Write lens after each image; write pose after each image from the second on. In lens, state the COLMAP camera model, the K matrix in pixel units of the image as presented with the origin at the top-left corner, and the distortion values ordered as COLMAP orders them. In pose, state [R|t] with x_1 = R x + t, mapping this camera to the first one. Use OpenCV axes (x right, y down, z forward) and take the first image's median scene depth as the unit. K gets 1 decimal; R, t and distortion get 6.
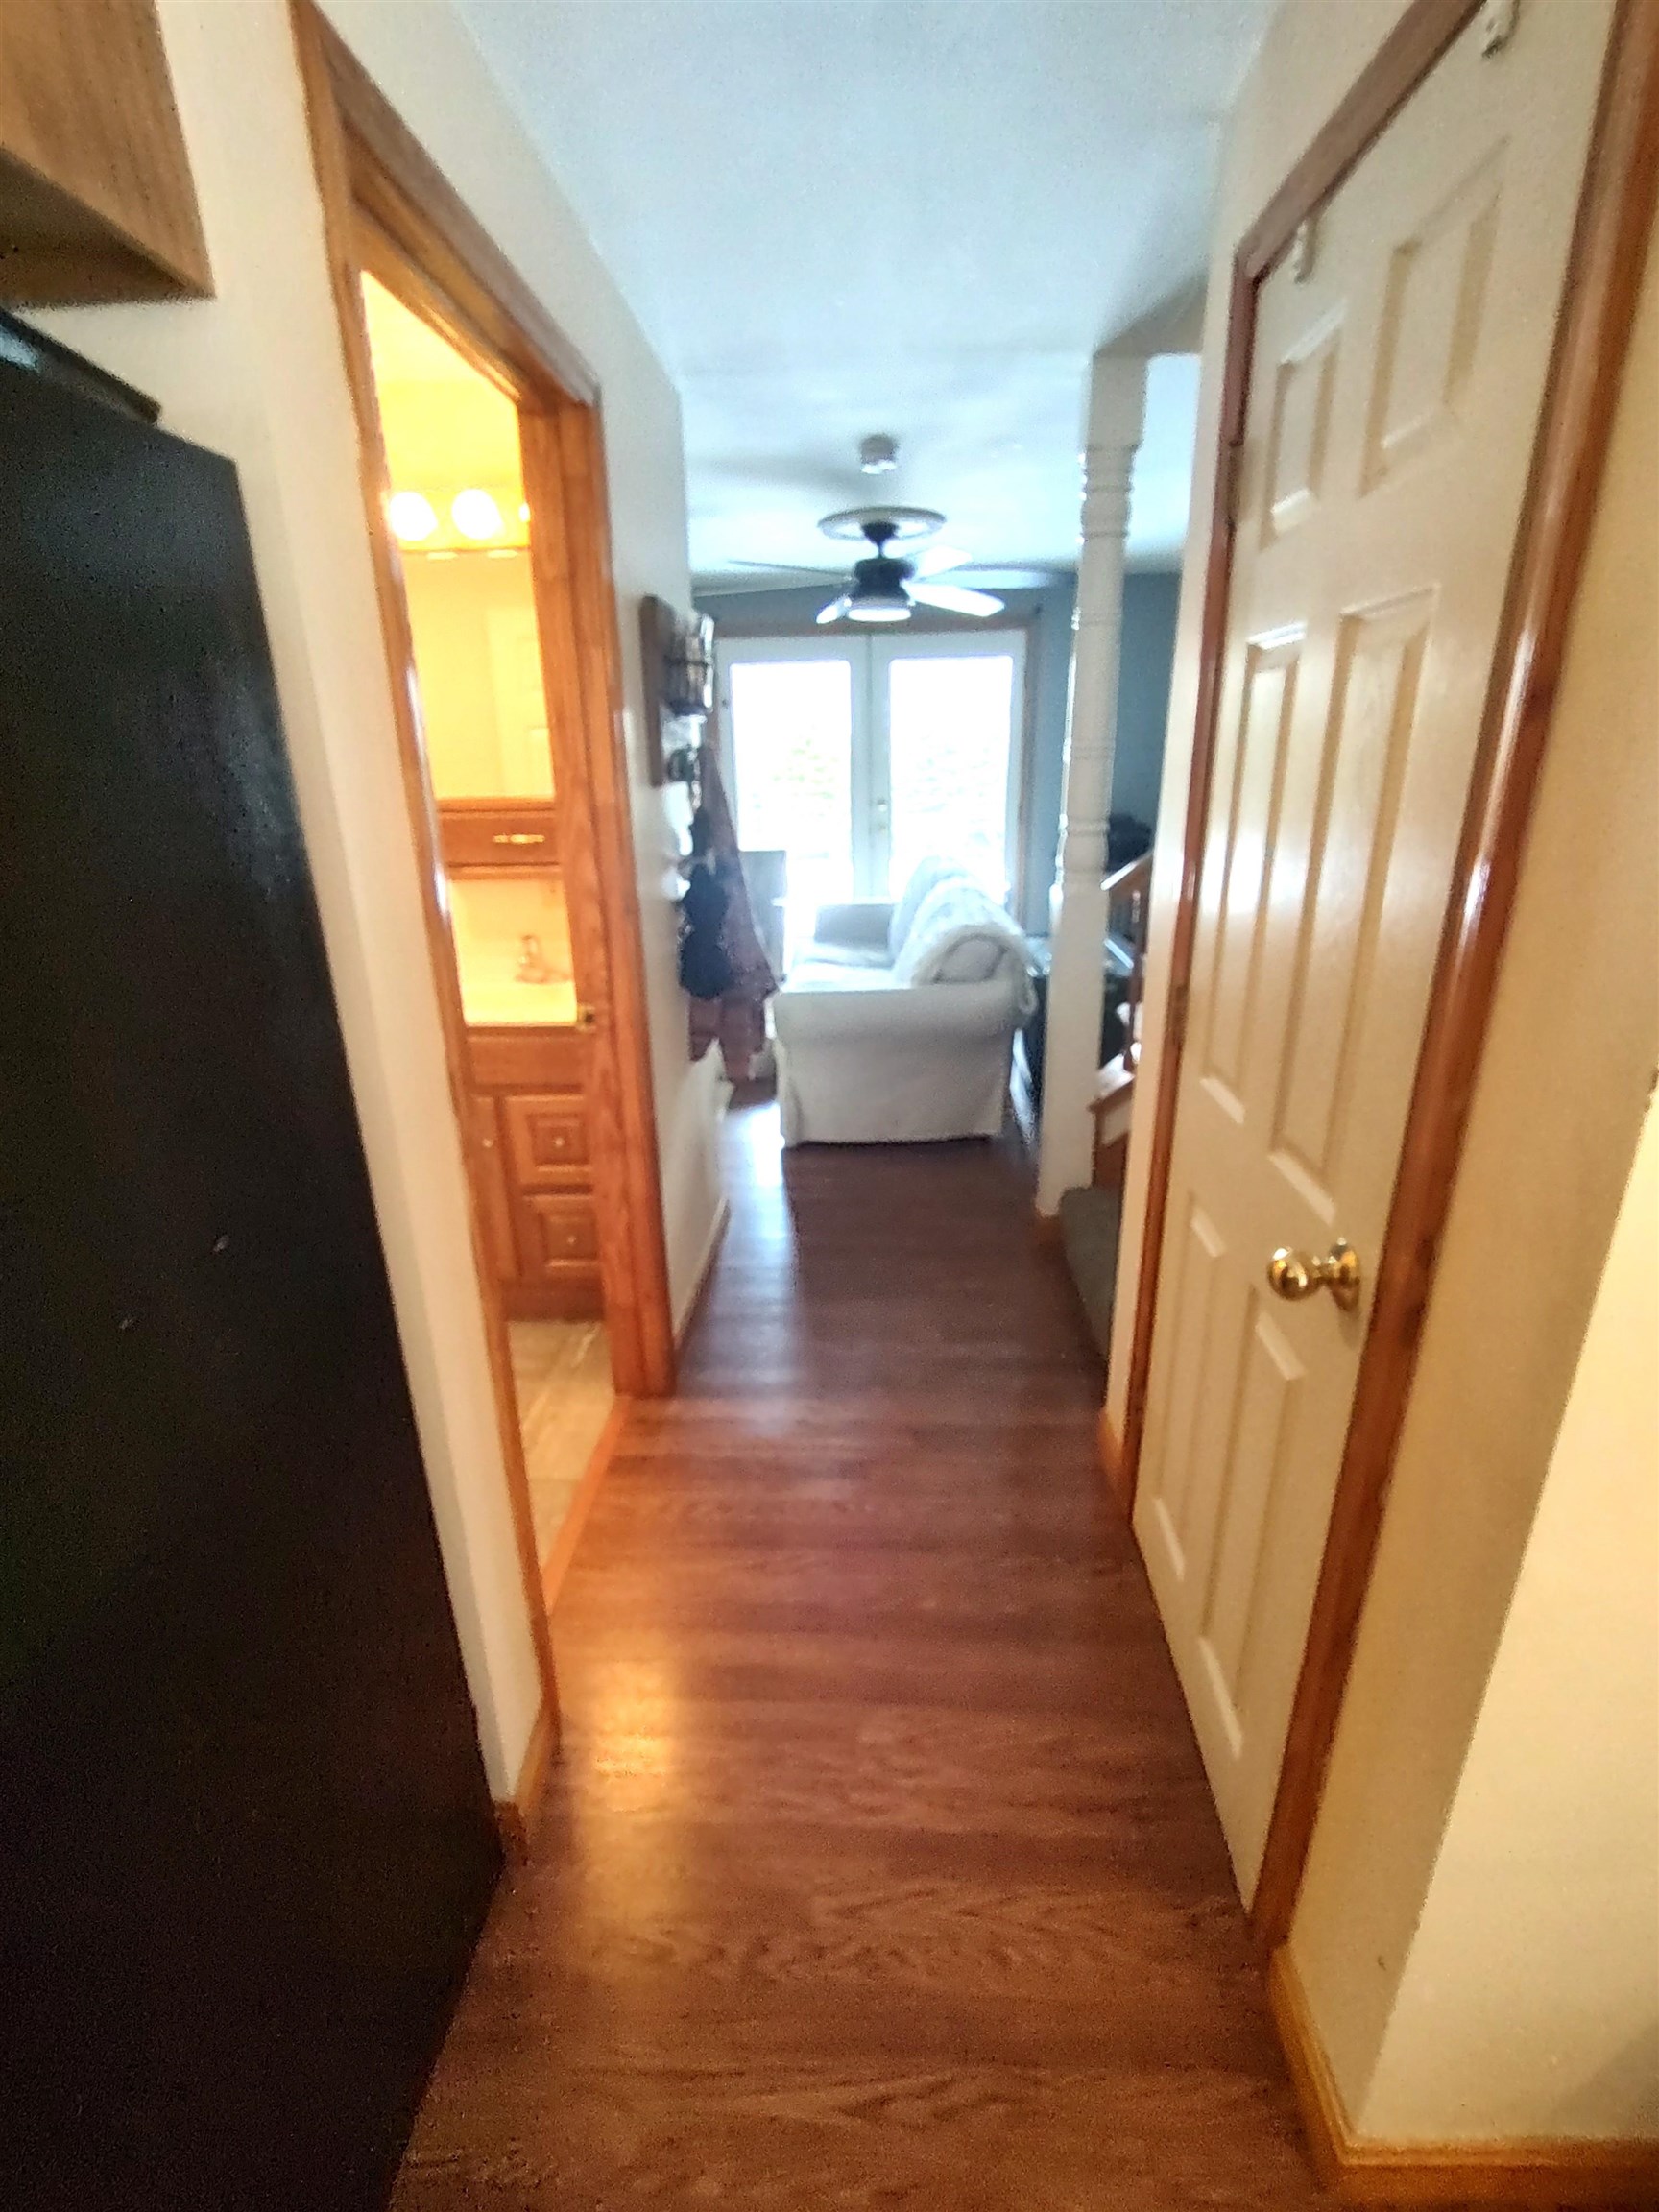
lens RADIAL K [[1010.2, 0, 820.4], [0, 1010.2, 1101.9], [0, 0, 1]] dist [-0.017201, 0.009475]
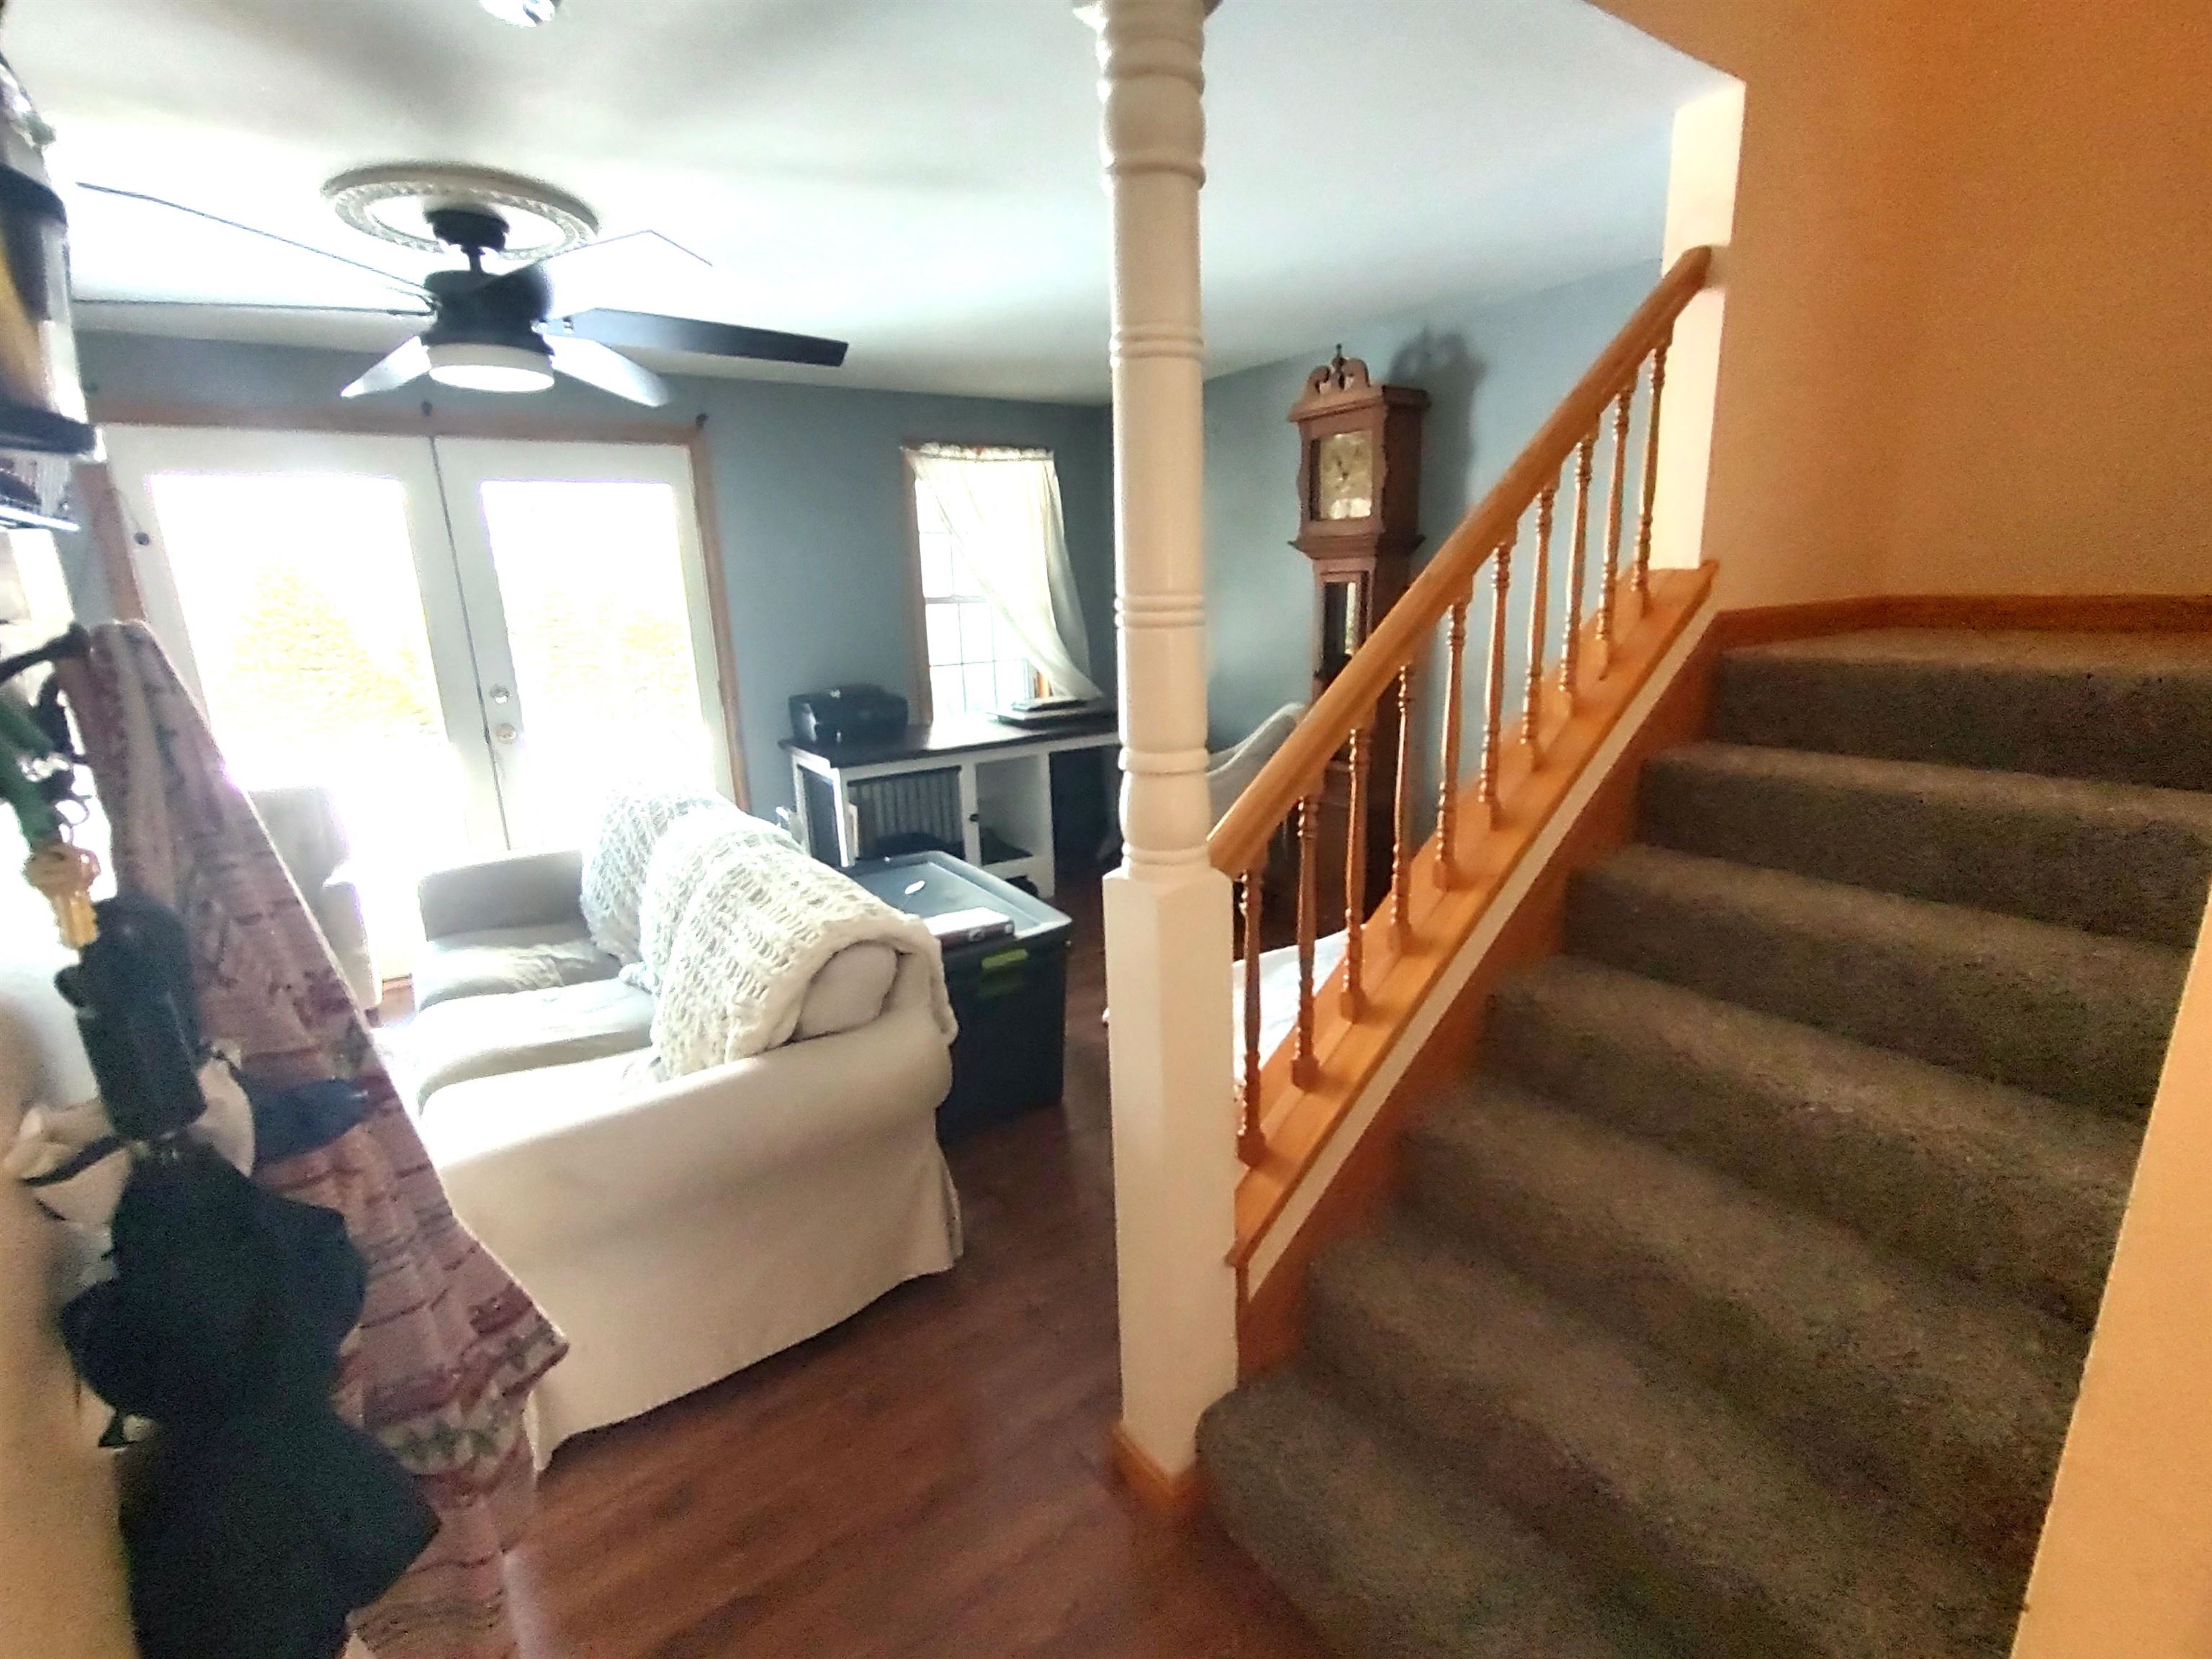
lens RADIAL K [[1007.8, 0, 1105.4], [0, 1007.8, 836.0], [0, 0, 1]] dist [-0.008232, 0.001237]
pose [[0.787923, -0.169872, 0.591879, -0.045425], [0.230433, 0.972697, -0.027590, -0.156491], [-0.571032, 0.158127, 0.805554, 0.422540]]
